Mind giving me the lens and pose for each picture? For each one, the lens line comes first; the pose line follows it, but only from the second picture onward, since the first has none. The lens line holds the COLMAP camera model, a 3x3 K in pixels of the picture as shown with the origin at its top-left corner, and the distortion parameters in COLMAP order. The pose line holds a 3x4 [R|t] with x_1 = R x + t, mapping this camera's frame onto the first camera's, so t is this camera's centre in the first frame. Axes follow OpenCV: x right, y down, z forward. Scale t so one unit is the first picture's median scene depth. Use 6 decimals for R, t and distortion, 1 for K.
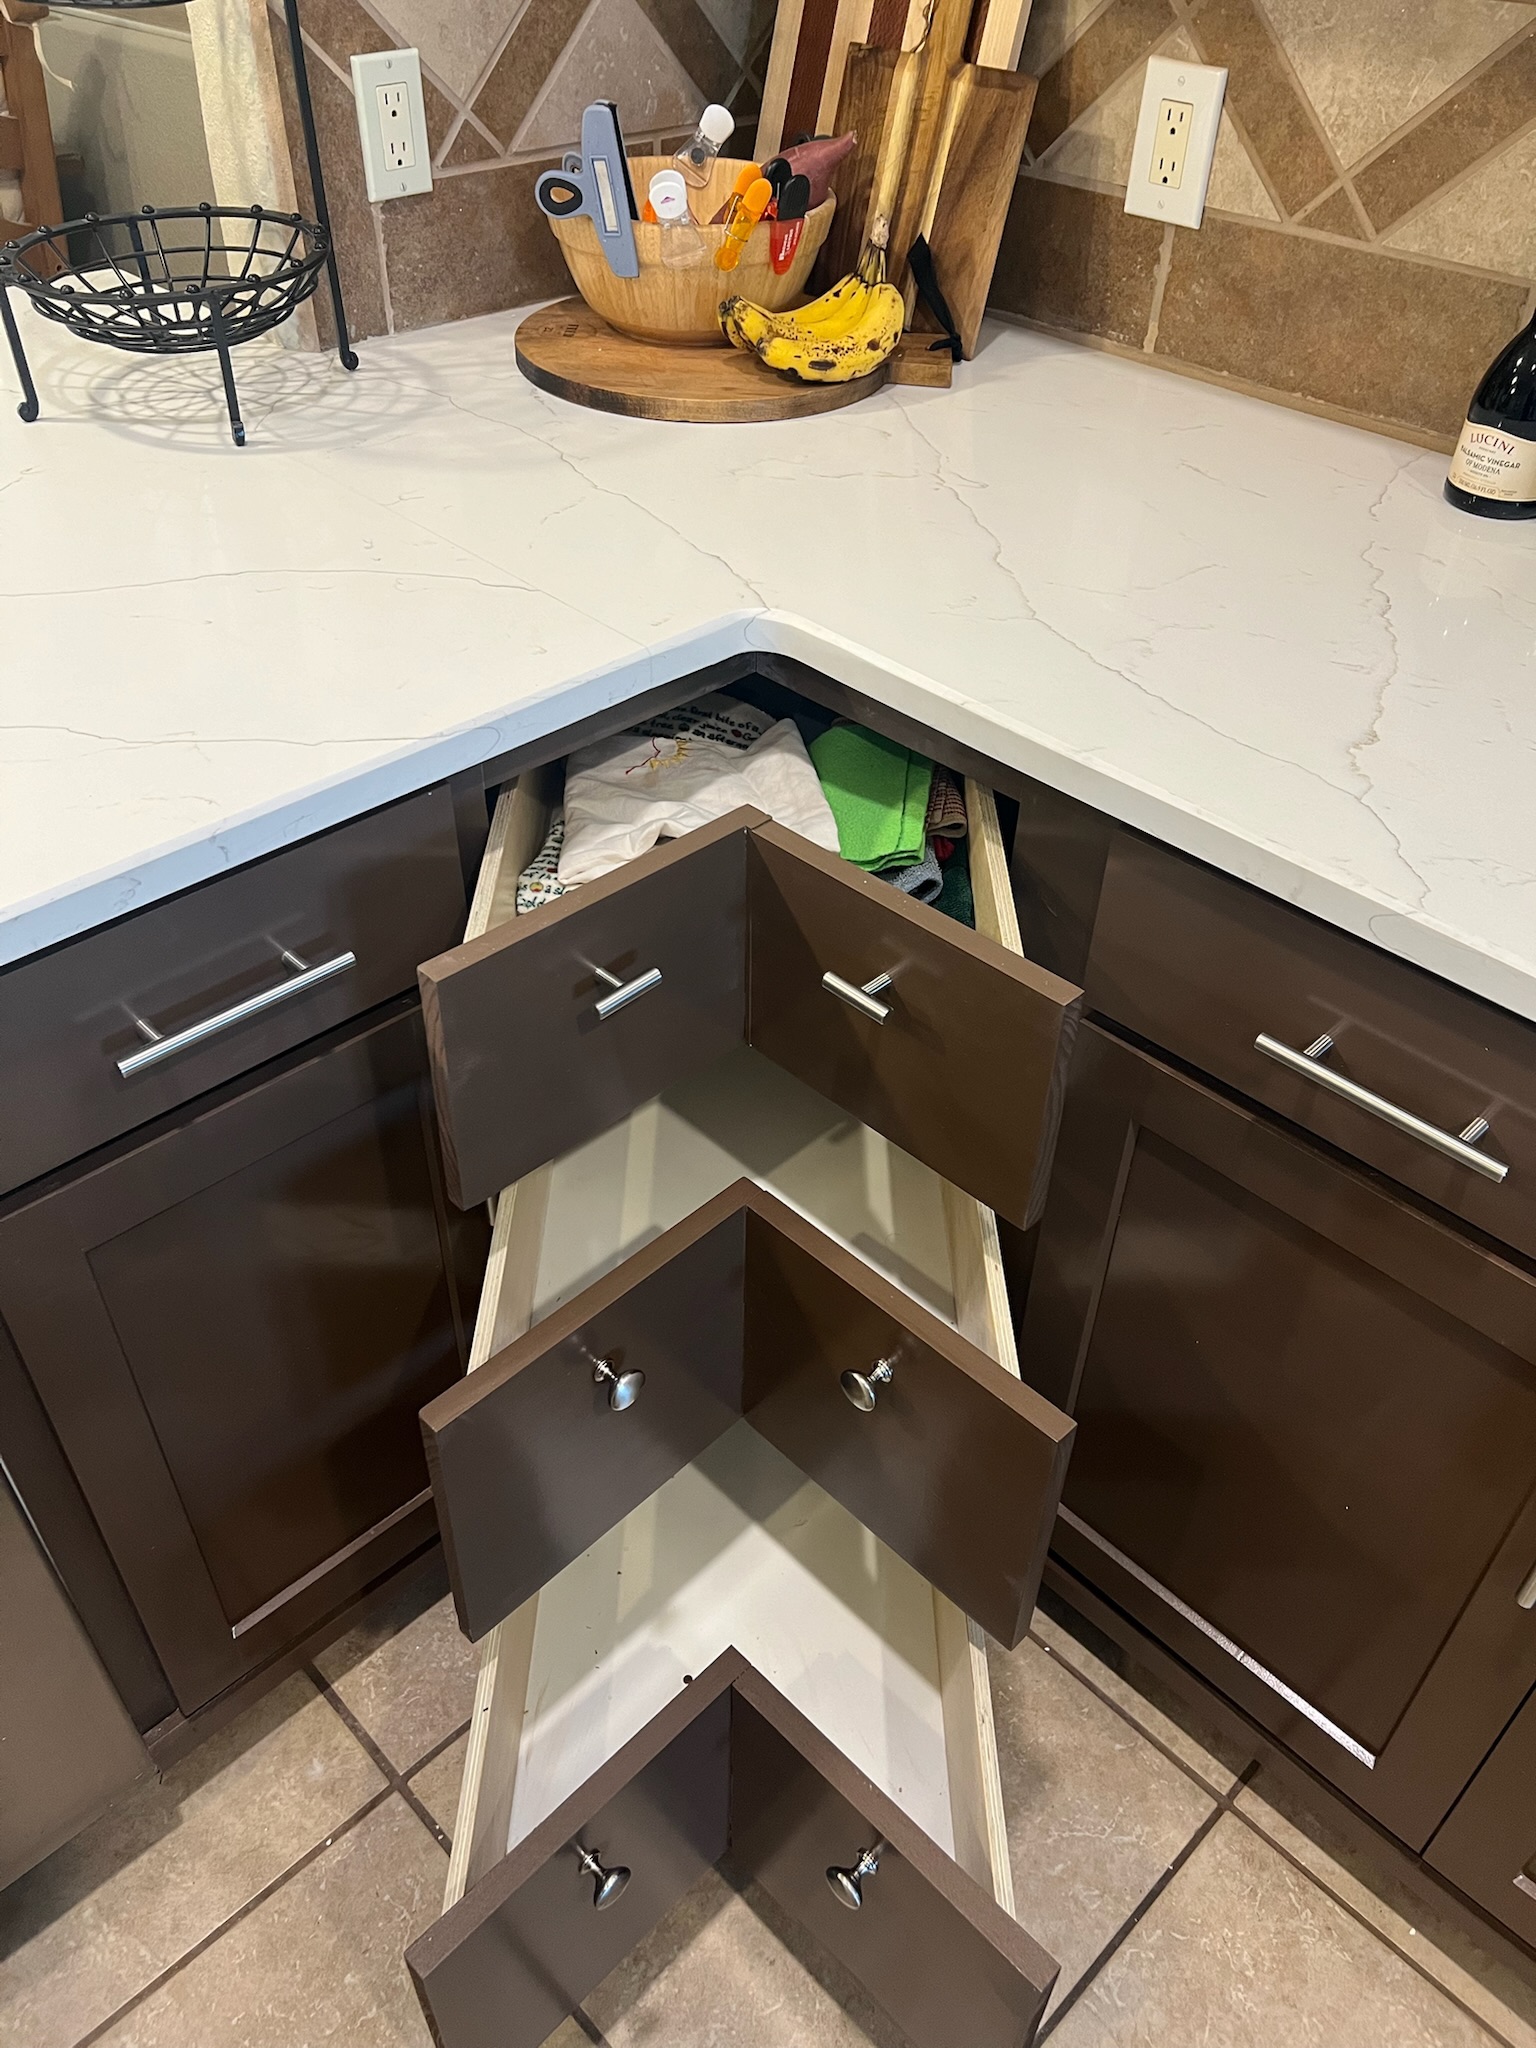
lens RADIAL K [[1539.9, 0, 752.3], [0, 1539.9, 1035.0], [0, 0, 1]] dist [0.048775, -0.059336]
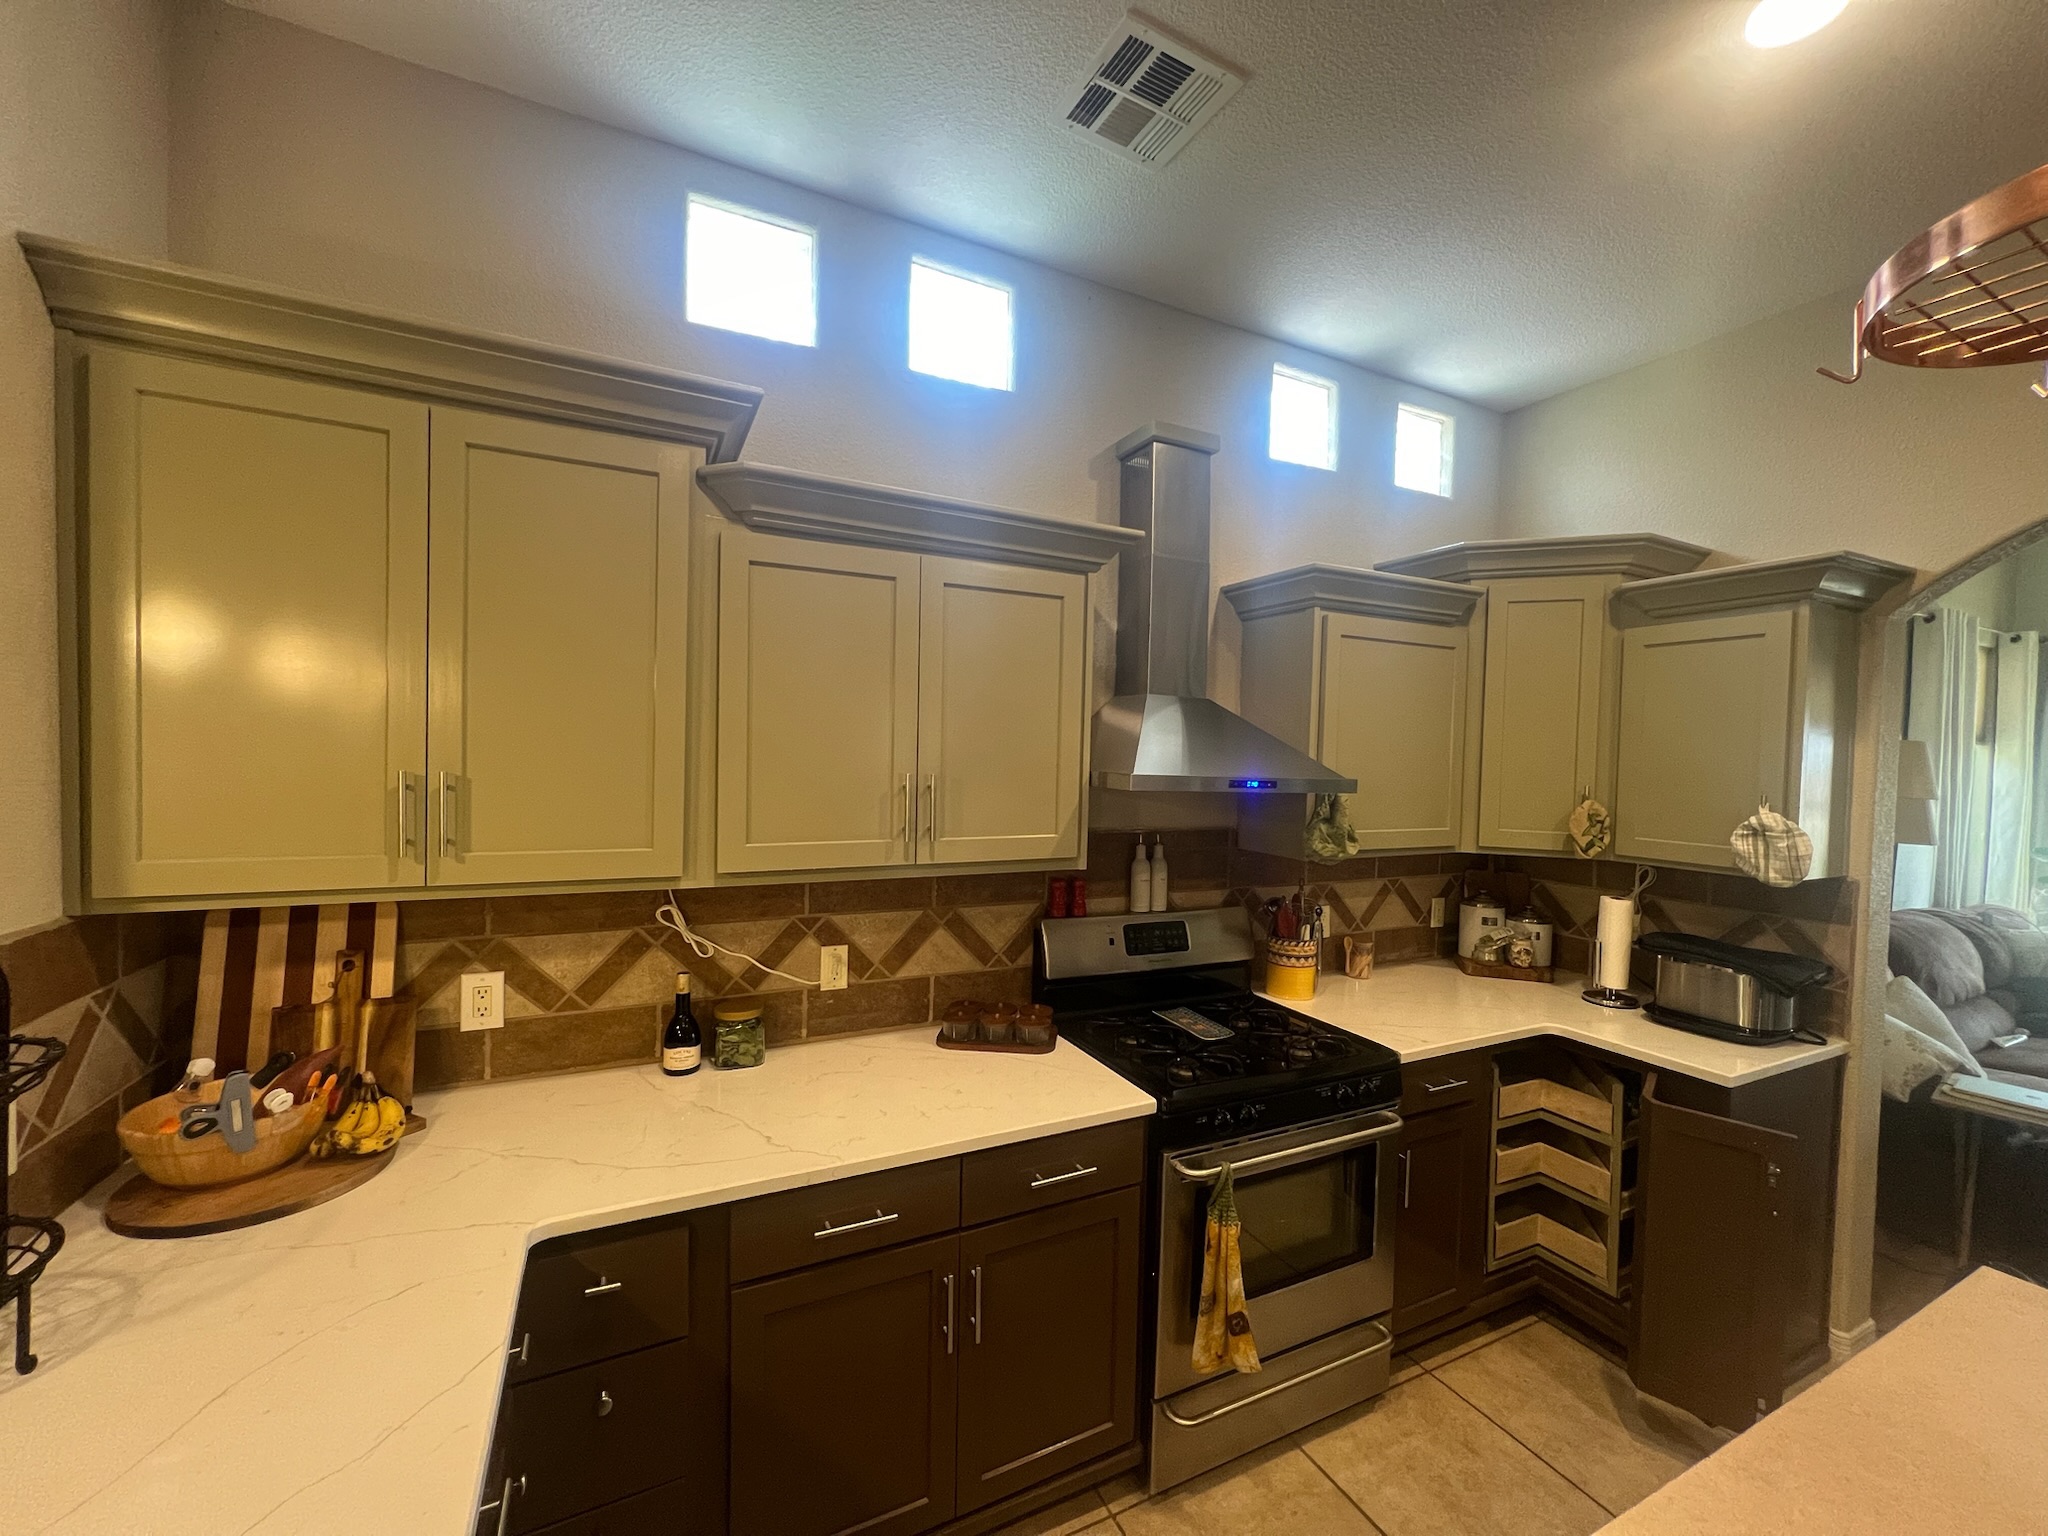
lens RADIAL K [[817.7, 0, 1024.0], [0, 817.7, 776.7], [0, 0, 1]] dist [-0.001312, -0.000401]
pose [[0.307282, -0.037113, 0.950894, -0.696581], [0.606825, 0.777360, -0.165756, -0.122074], [-0.733035, 0.627960, 0.261390, -0.186207]]
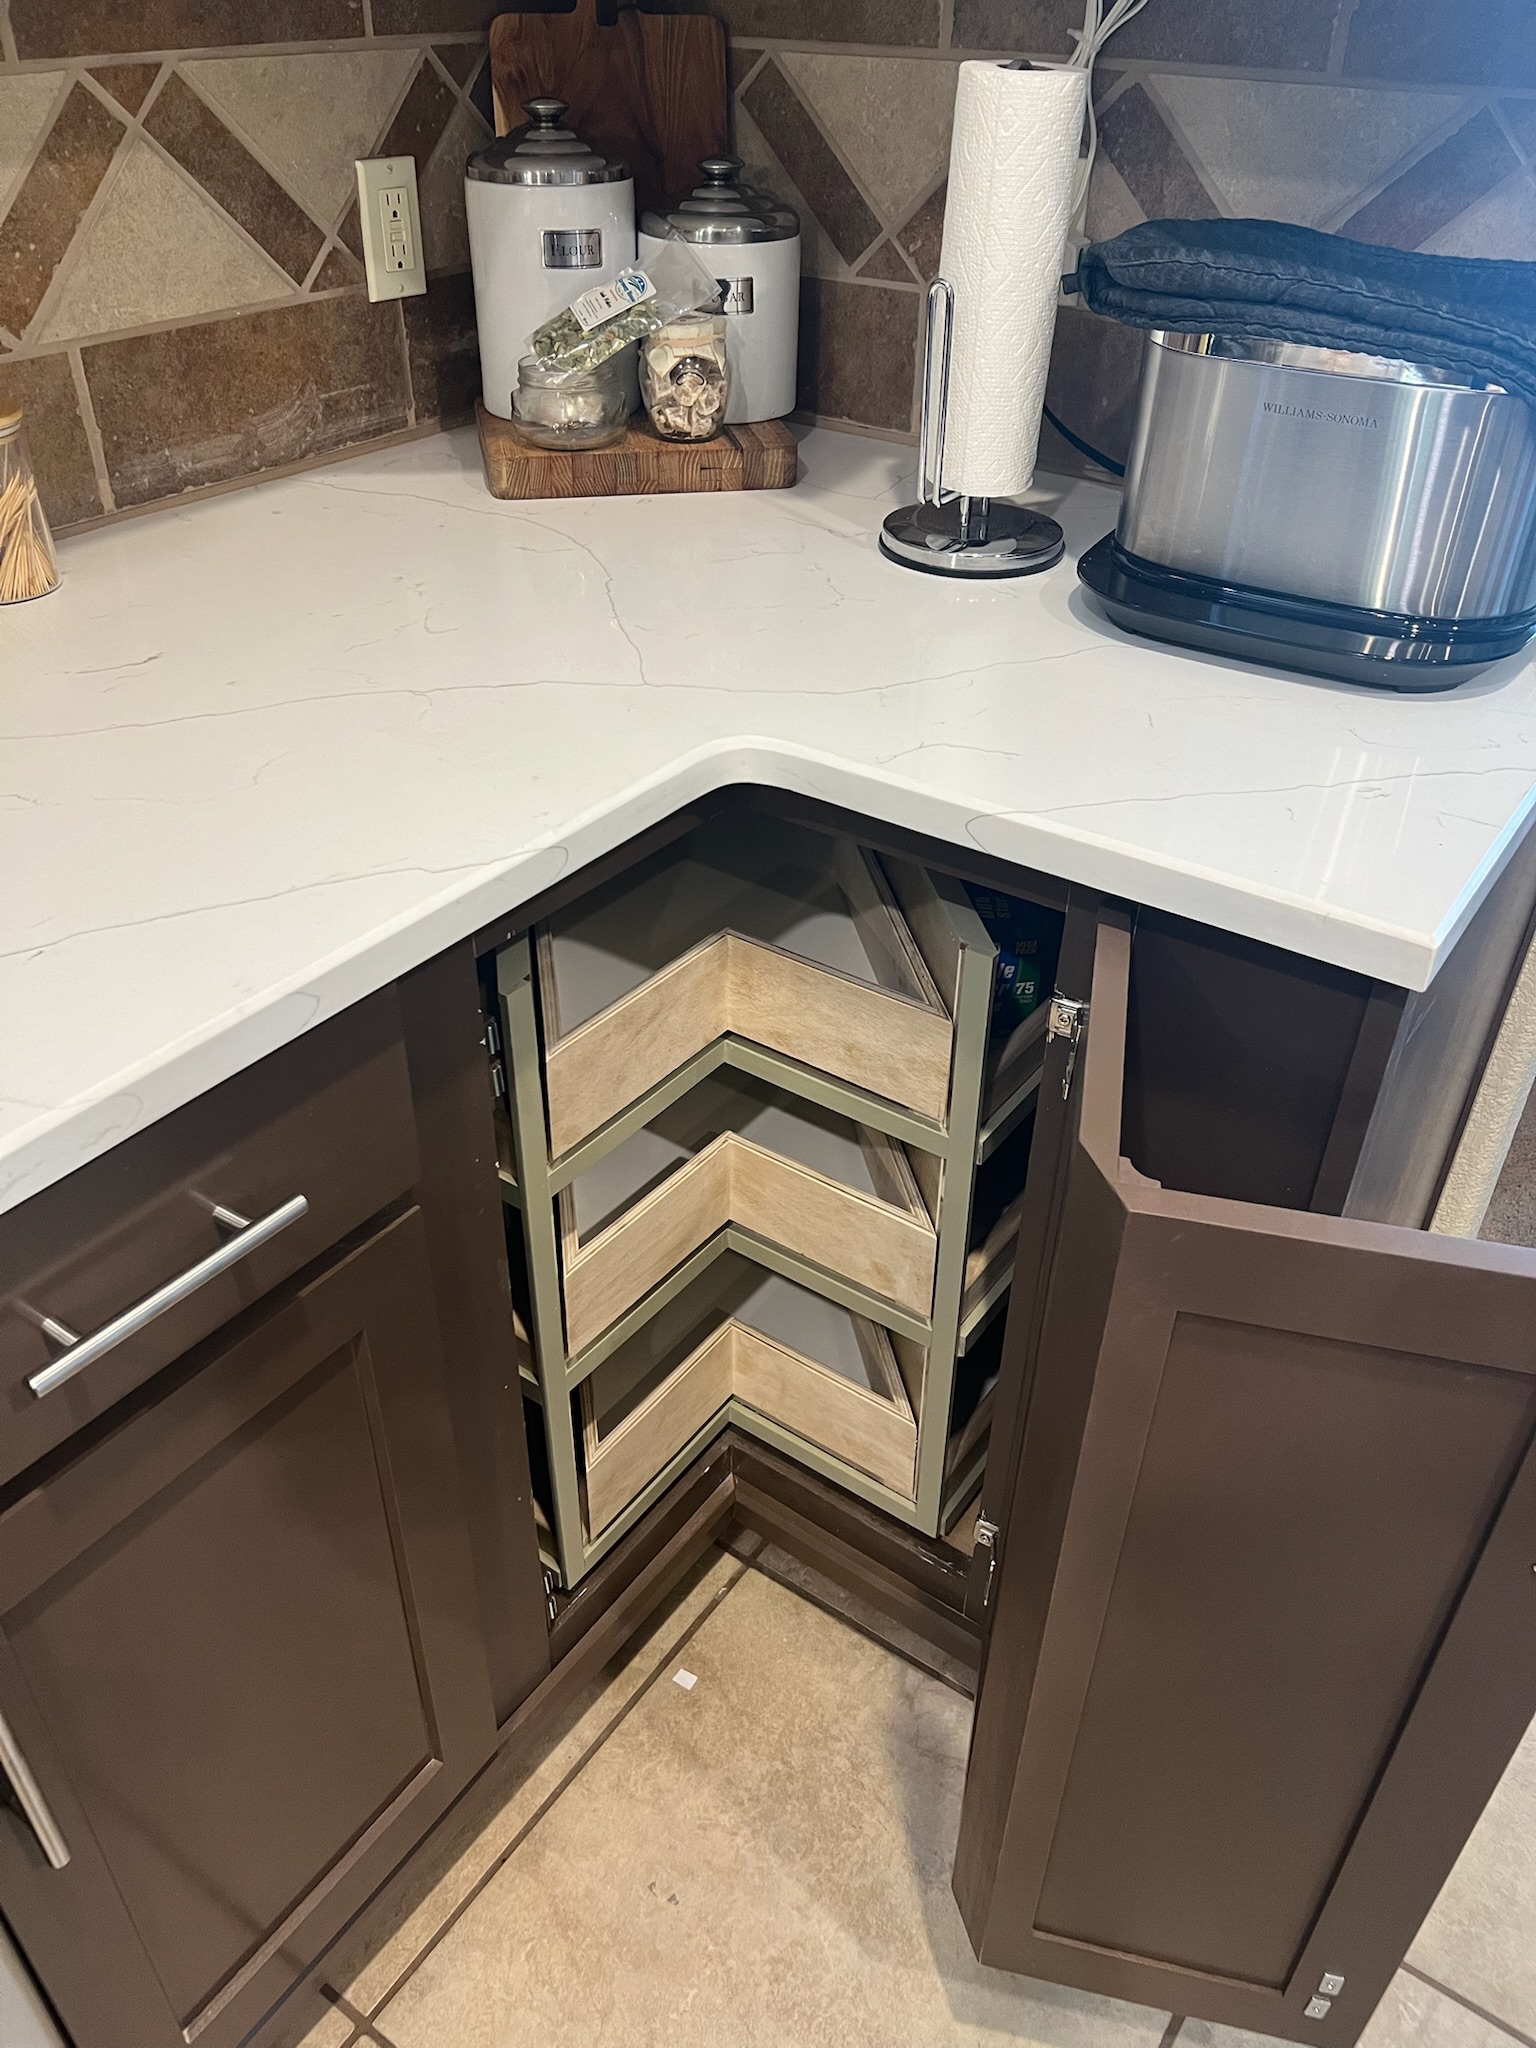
lens RADIAL K [[1539.9, 0, 772.9], [0, 1539.9, 1030.5], [0, 0, 1]] dist [0.048775, -0.059336]
pose [[-0.189012, -0.586366, 0.787686, 0.679309], [0.627130, 0.545174, 0.556321, 0.383132], [-0.755634, 0.599133, 0.264684, -0.347967]]
